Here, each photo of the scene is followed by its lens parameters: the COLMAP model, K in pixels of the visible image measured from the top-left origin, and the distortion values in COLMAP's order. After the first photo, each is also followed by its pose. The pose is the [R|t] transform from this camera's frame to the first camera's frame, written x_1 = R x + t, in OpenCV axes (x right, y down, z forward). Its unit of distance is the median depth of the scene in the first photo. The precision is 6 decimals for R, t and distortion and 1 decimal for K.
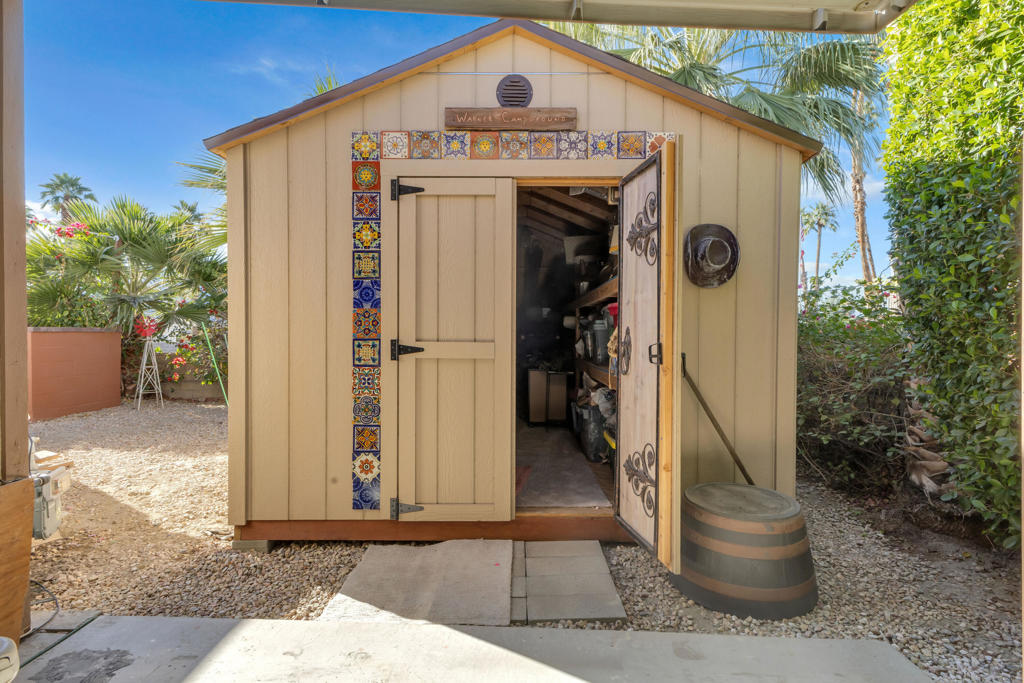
lens RADIAL K [[438.4, 0, 515.3], [0, 438.4, 340.4], [0, 0, 1]] dist [0.007454, -0.000500]
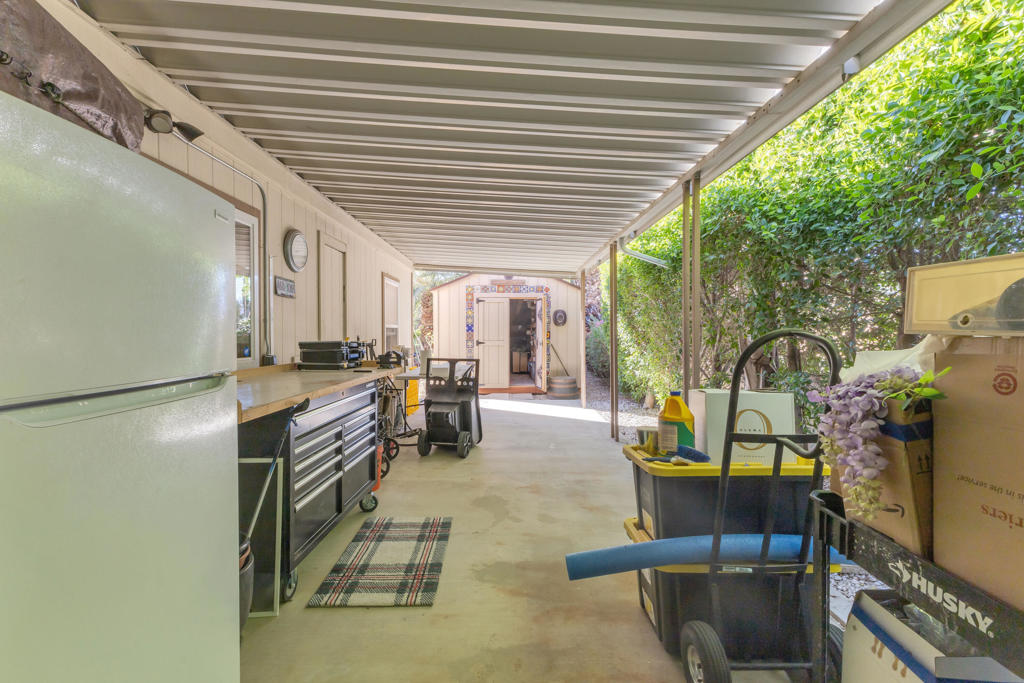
lens RADIAL K [[438.4, 0, 515.3], [0, 438.4, 340.4], [0, 0, 1]] dist [0.007454, -0.000500]
pose [[0.999300, -0.003968, 0.037192, -0.087718], [0.003858, 0.999988, 0.003028, -0.010722], [-0.037203, -0.002883, 0.999304, -2.800663]]
